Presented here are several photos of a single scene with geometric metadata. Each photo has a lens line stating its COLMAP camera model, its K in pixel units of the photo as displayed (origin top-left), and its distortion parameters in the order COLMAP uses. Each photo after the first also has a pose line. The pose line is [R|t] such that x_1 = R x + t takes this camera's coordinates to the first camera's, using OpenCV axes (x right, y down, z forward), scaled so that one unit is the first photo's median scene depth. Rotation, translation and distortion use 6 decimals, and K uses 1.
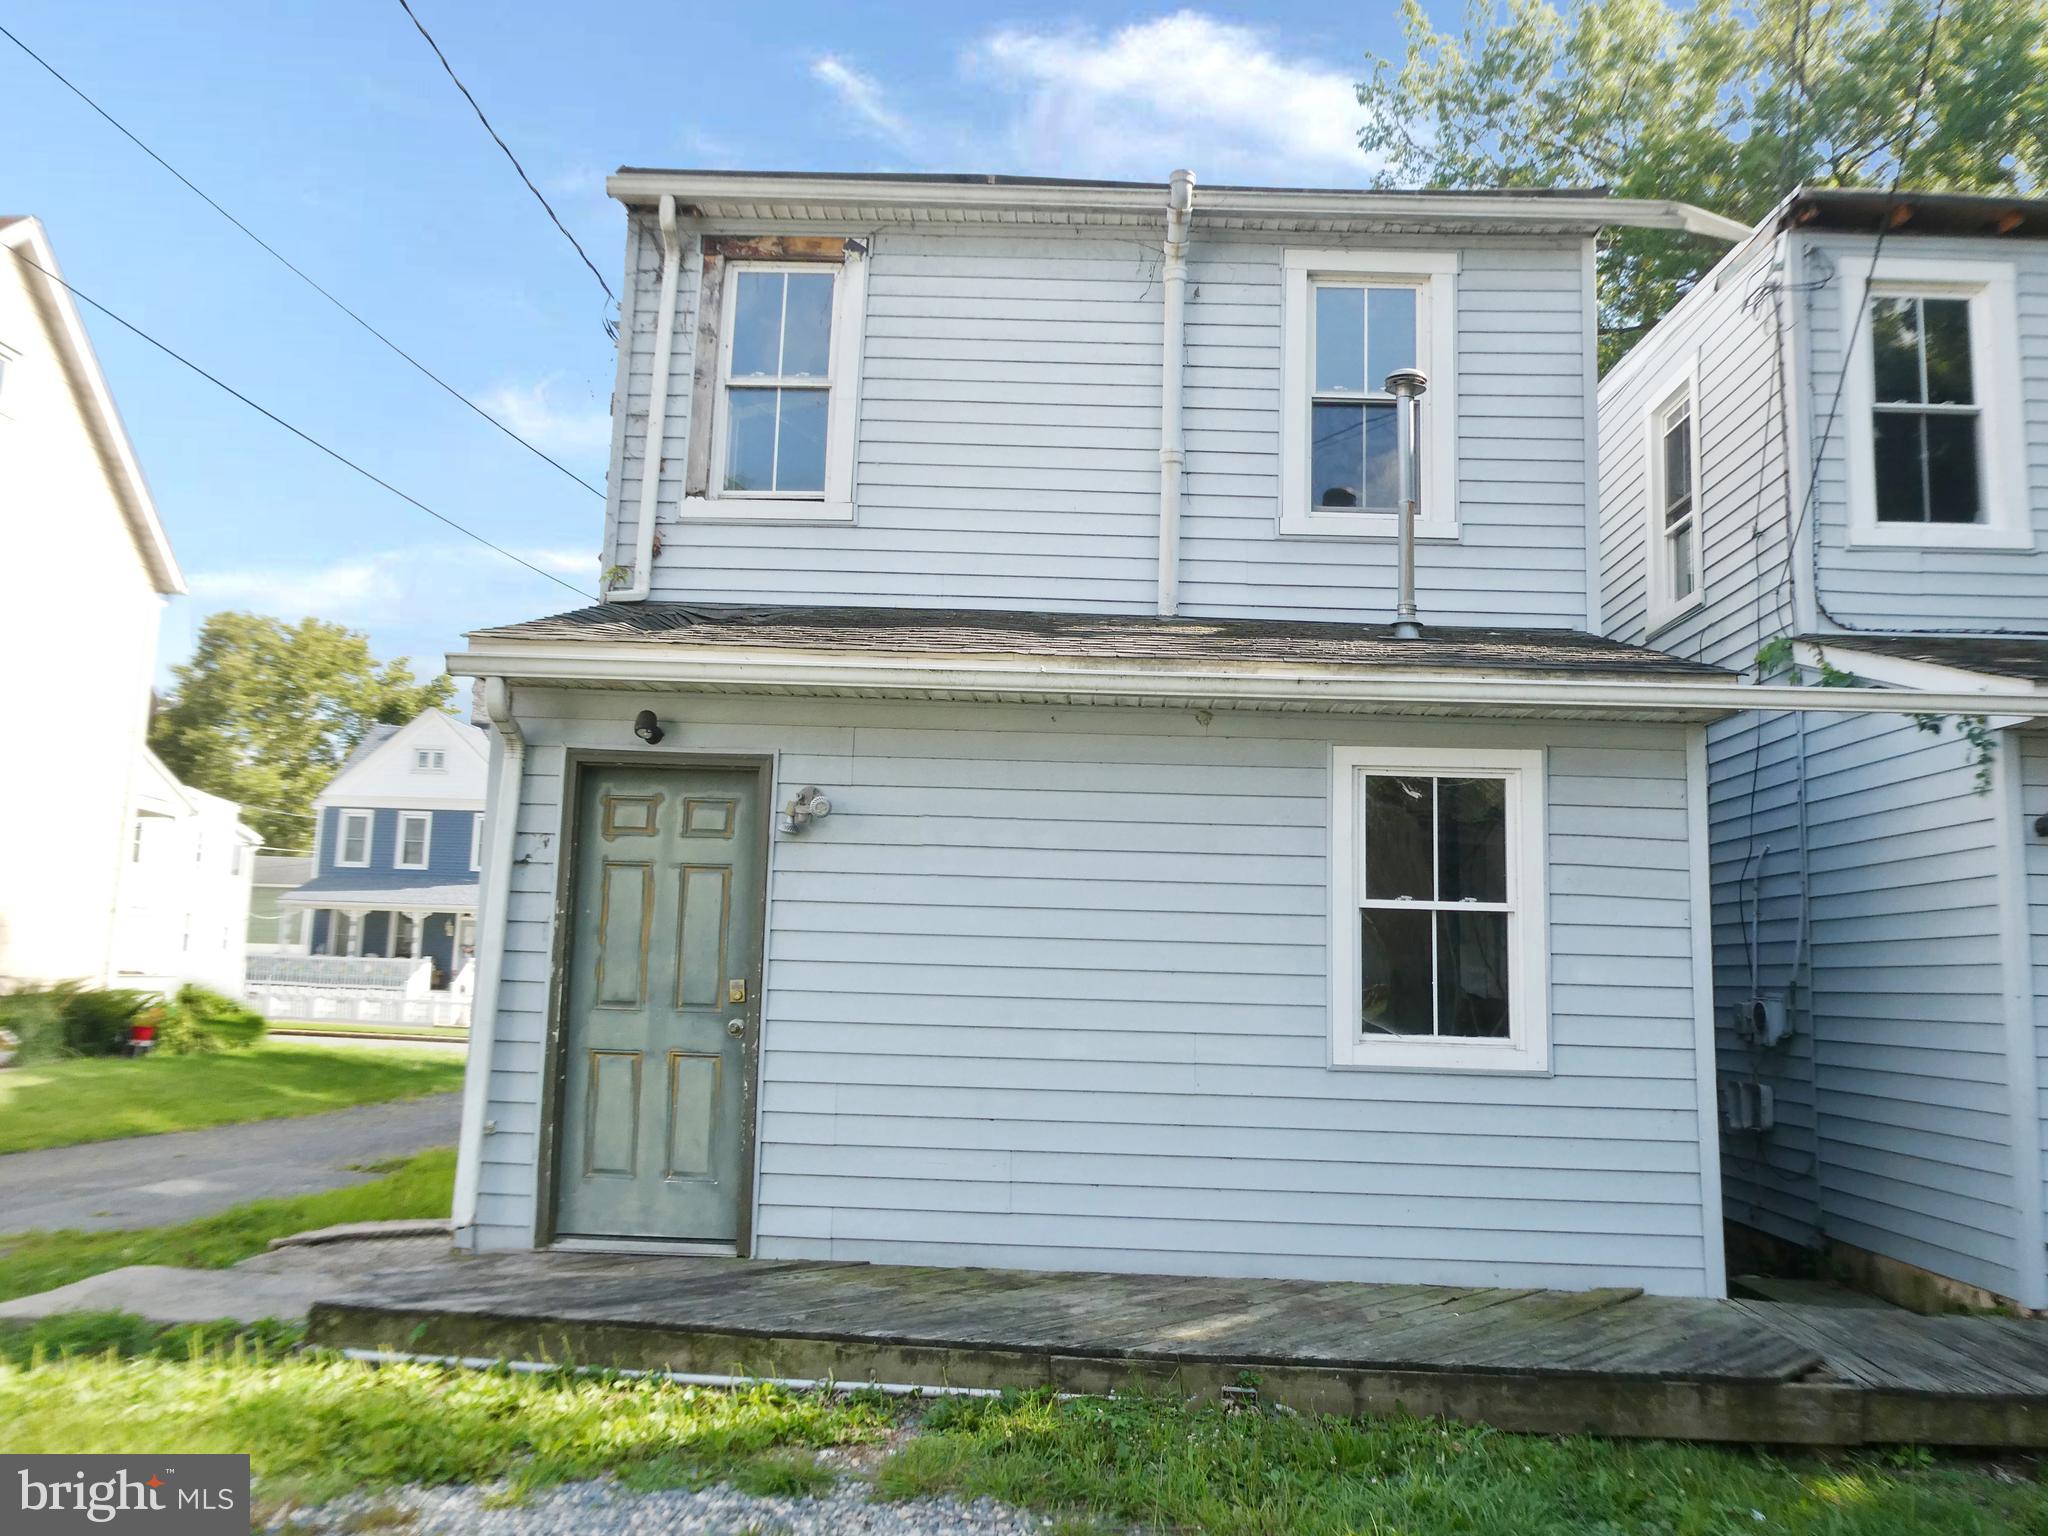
lens RADIAL K [[1493.3, 0, 1050.2], [0, 1493.3, 774.4], [0, 0, 1]] dist [0.011743, -0.034807]
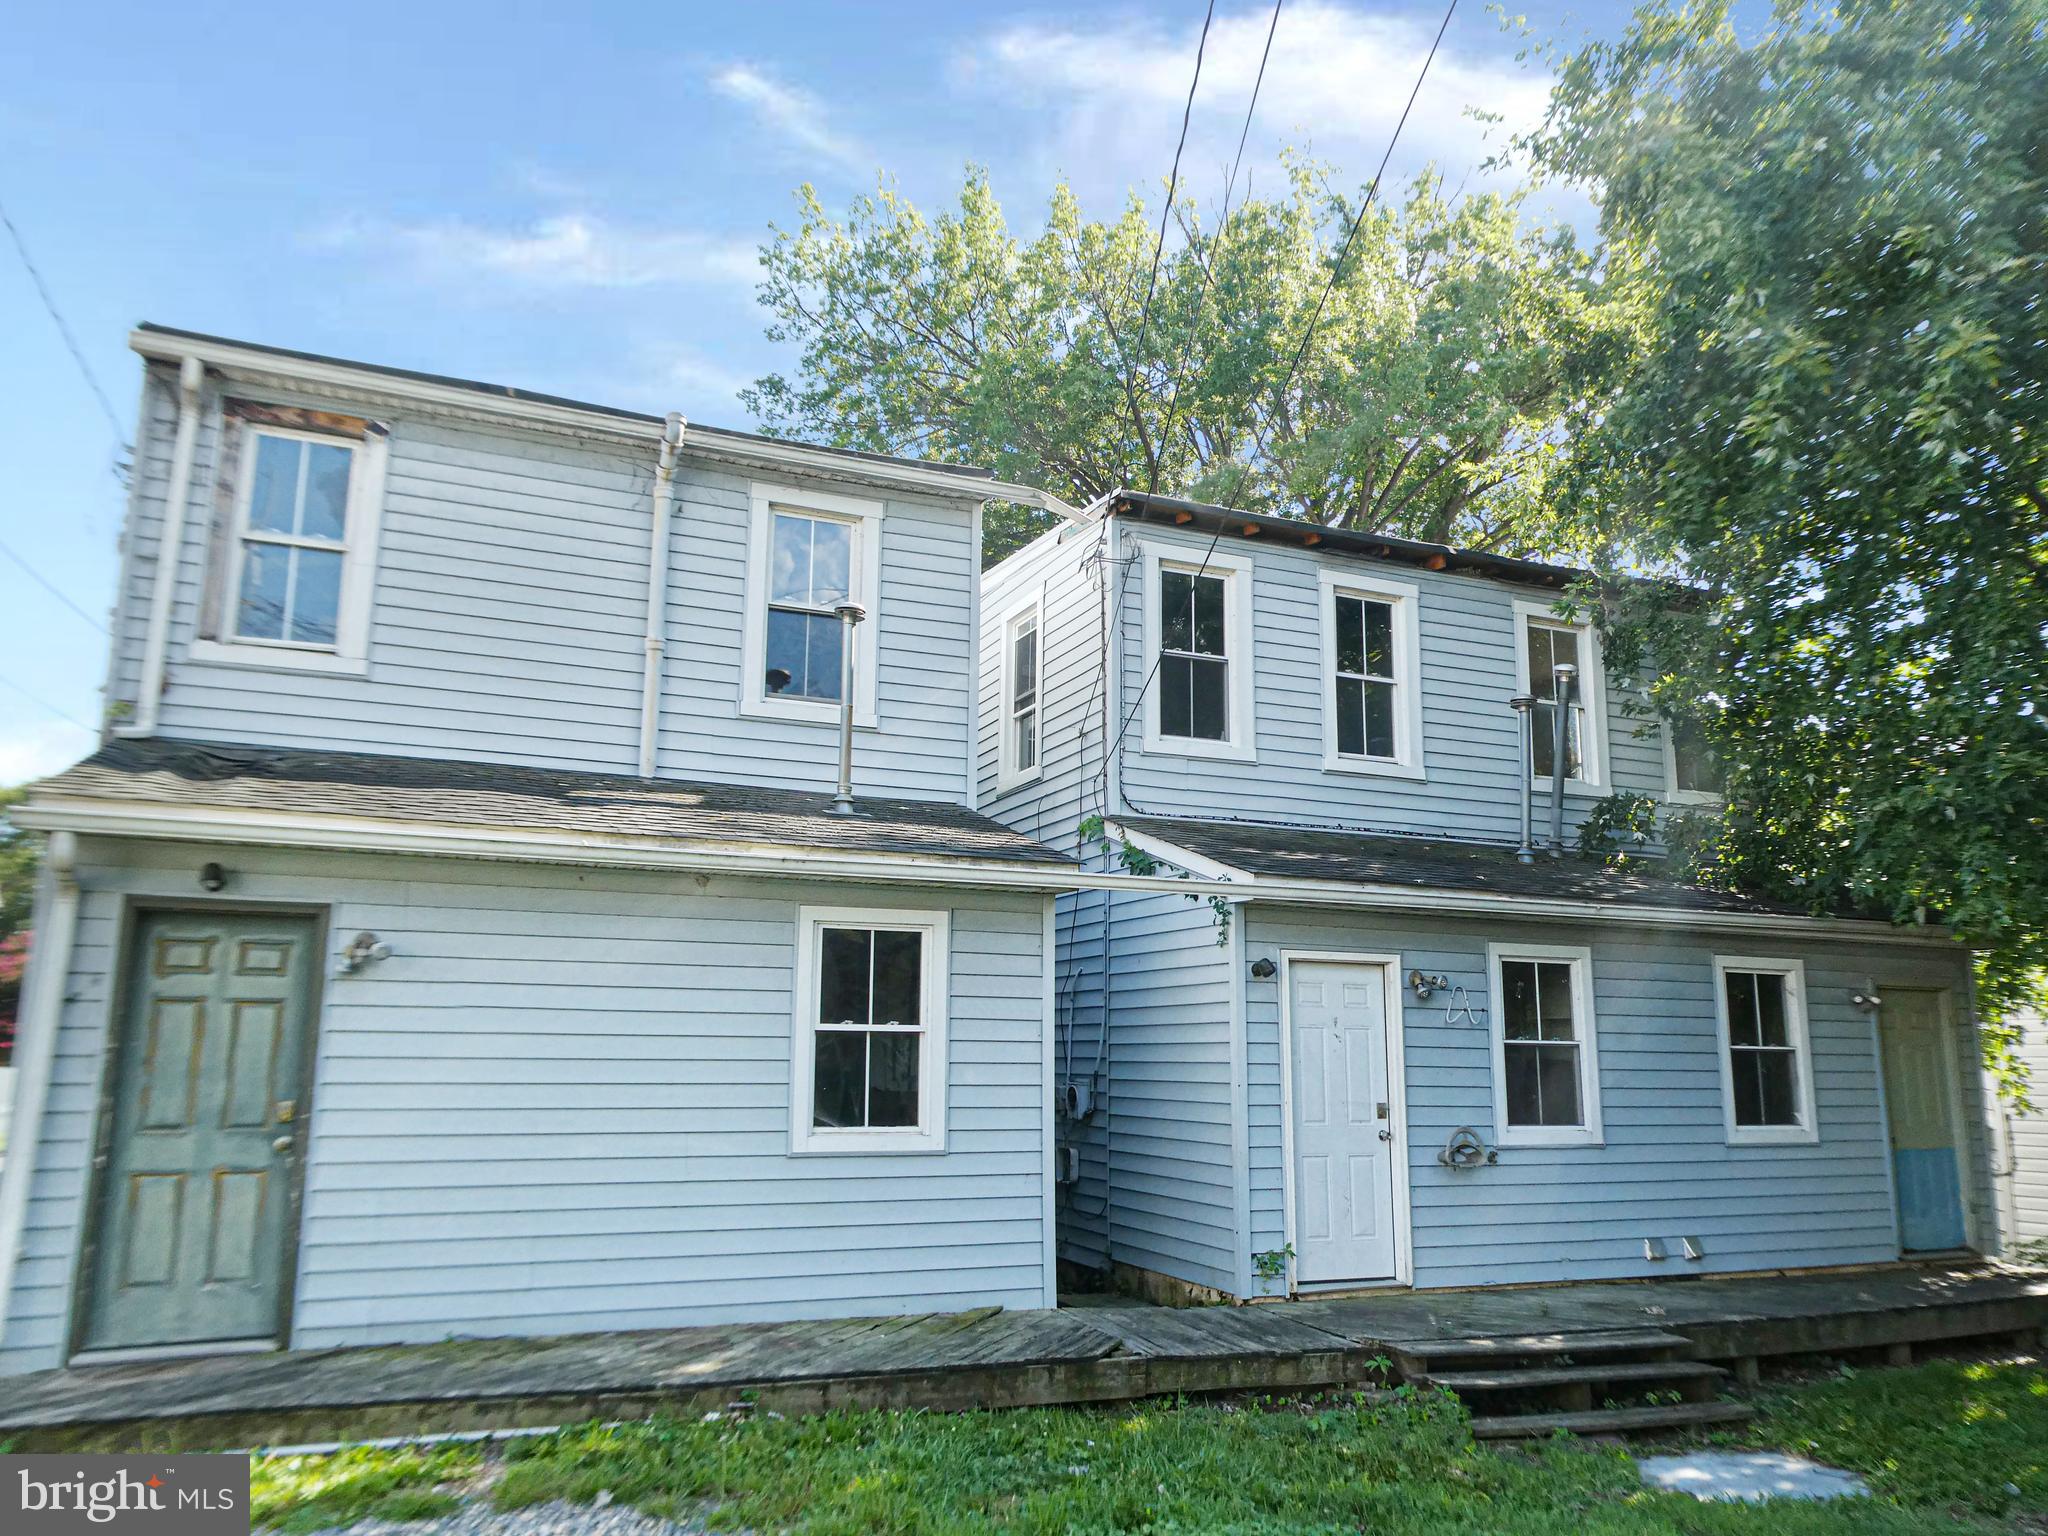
lens RADIAL K [[1471.7, 0, 1002.9], [0, 1471.7, 766.4], [0, 0, 1]] dist [0.003494, 0.033390]
pose [[0.913005, 0.060501, 0.403437, -0.176302], [-0.040762, 0.997522, -0.057345, -0.073830], [-0.405906, 0.035911, 0.913209, -0.254850]]
